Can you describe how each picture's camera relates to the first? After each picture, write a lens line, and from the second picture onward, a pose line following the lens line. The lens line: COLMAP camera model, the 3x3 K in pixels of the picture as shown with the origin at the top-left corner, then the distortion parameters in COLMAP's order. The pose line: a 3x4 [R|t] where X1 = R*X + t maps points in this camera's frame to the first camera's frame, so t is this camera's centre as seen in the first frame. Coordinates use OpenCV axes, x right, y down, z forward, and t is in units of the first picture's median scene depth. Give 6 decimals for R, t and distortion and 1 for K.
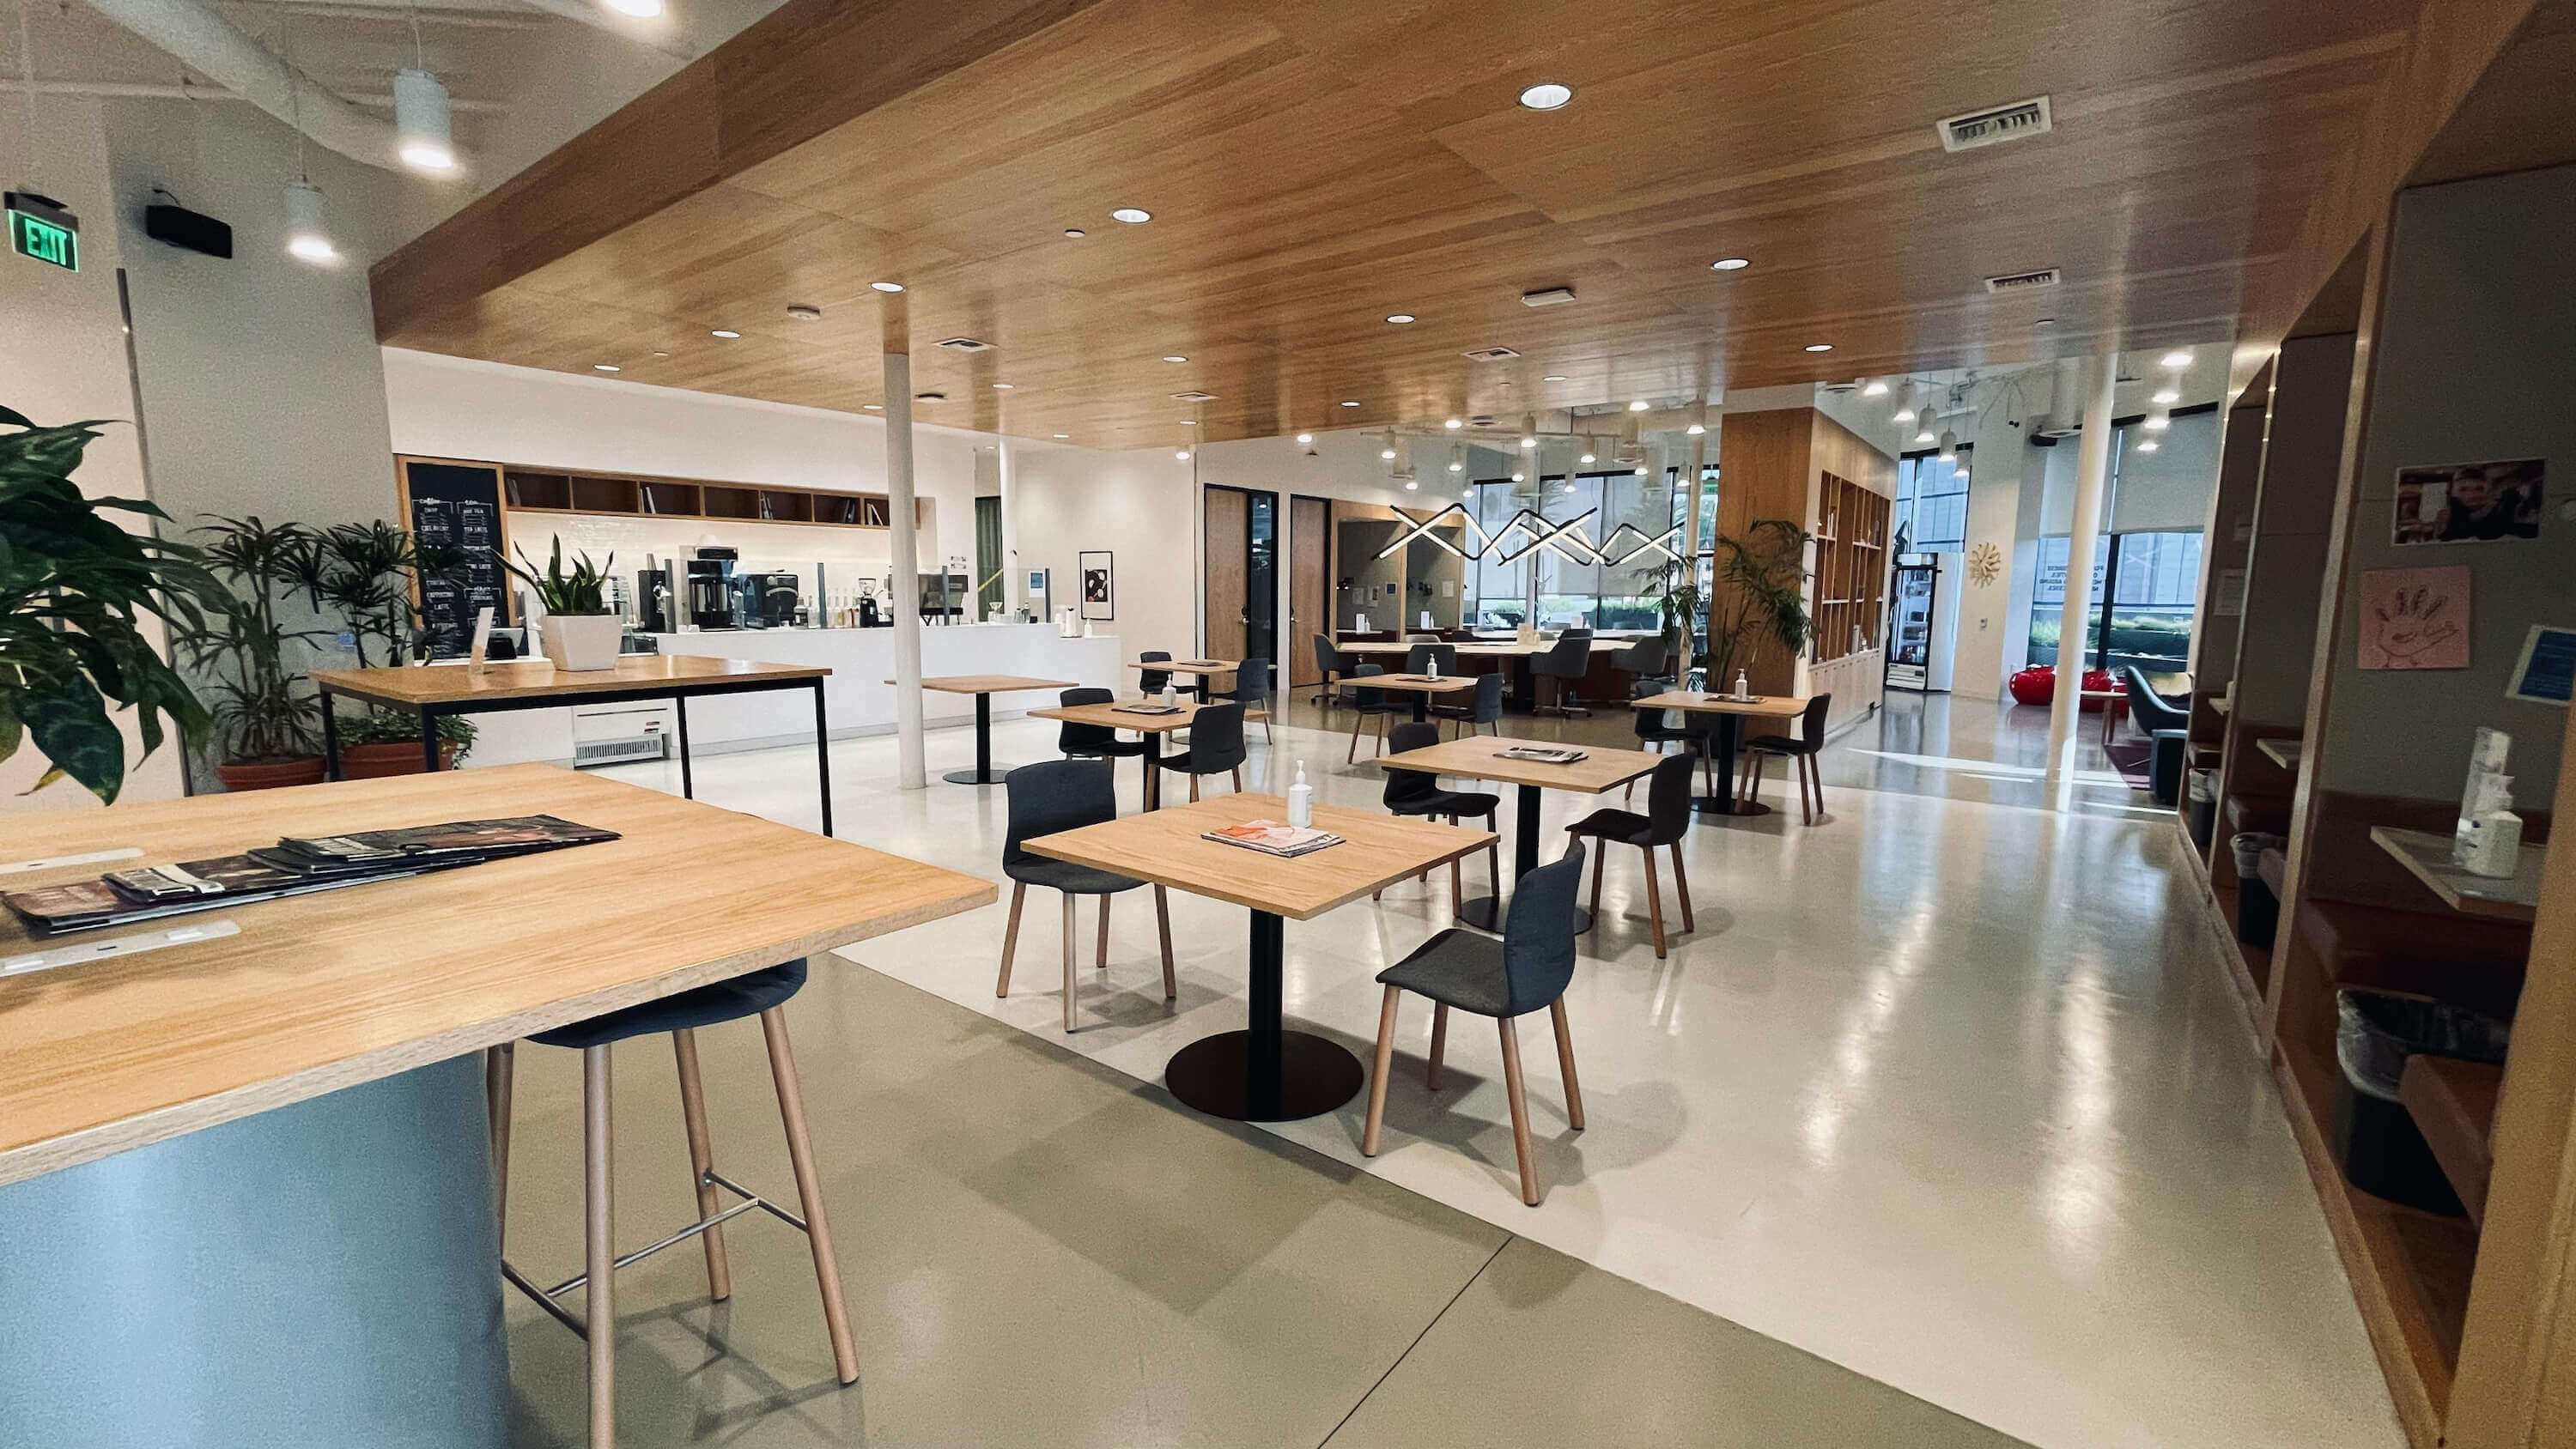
lens RADIAL K [[1057.7, 0, 1288.0], [0, 1057.7, 724.5], [0, 0, 1]] dist [0.001941, 0.000006]
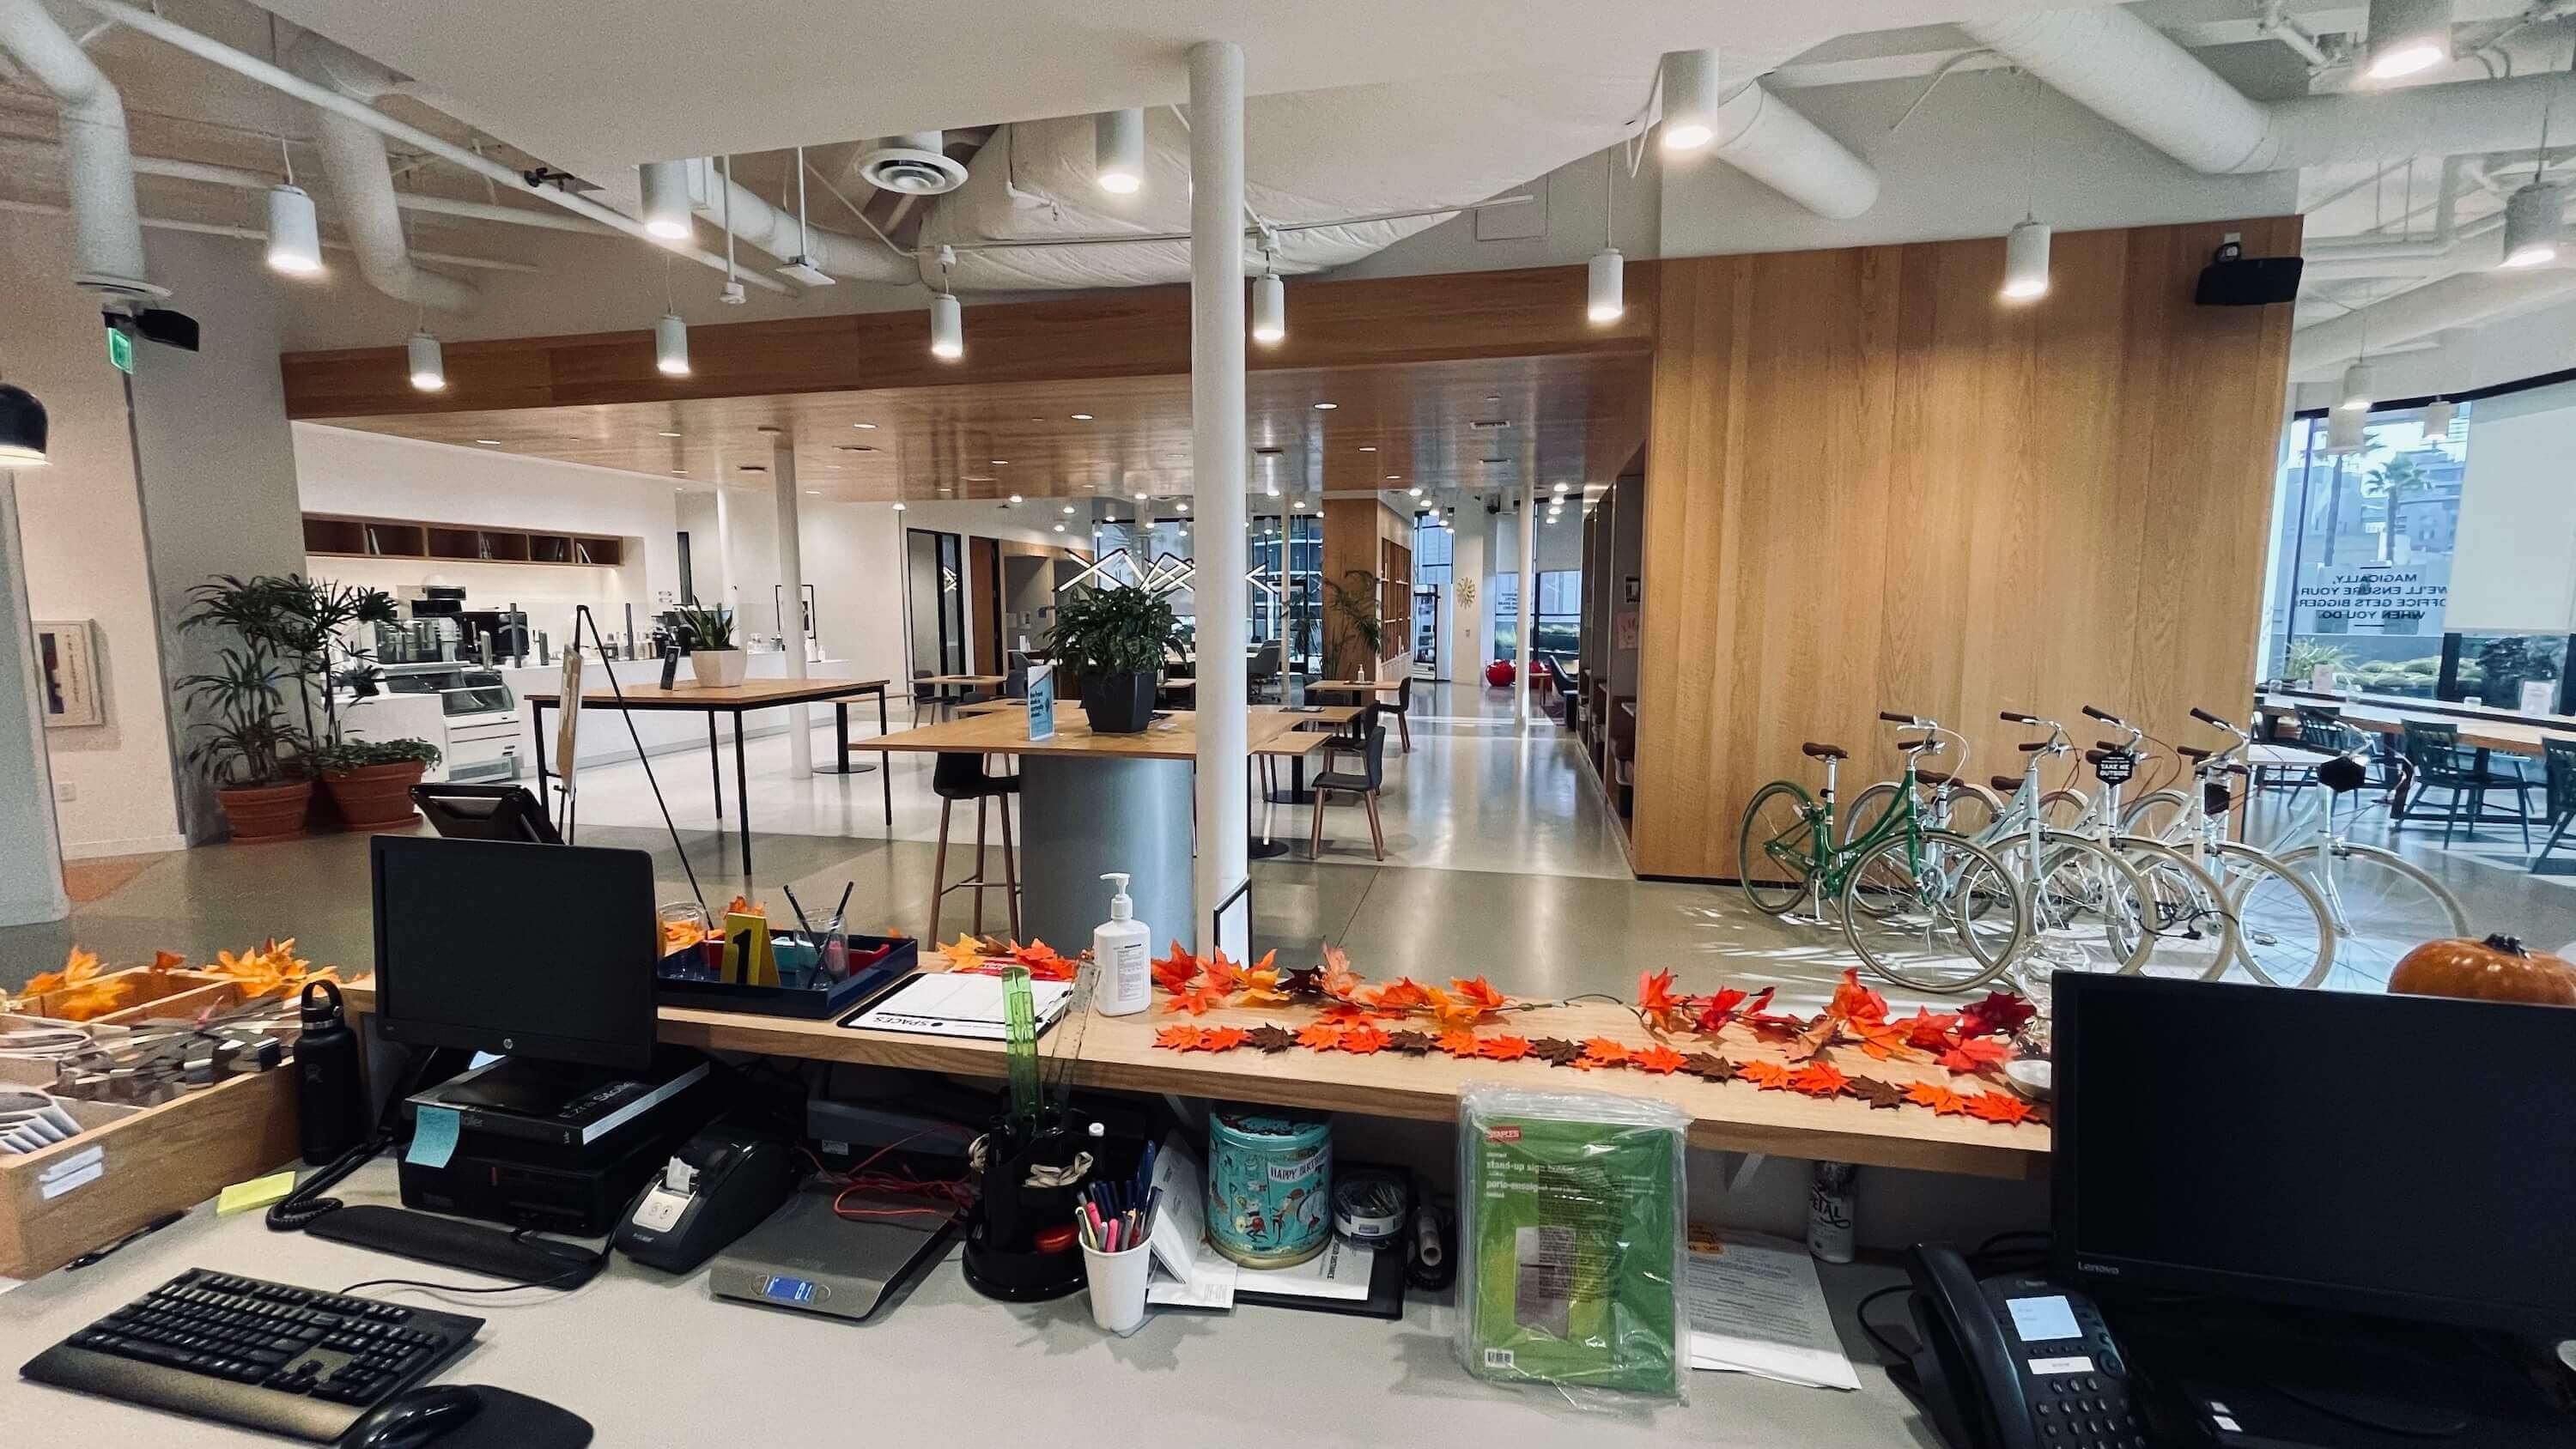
lens RADIAL K [[1057.7, 0, 1288.0], [0, 1057.7, 724.5], [0, 0, 1]] dist [0.001941, 0.000006]
pose [[0.909652, -0.057334, 0.411395, -0.223525], [0.063925, 0.997952, -0.002266, 0.022742], [-0.410423, 0.028359, 0.911454, -0.282022]]
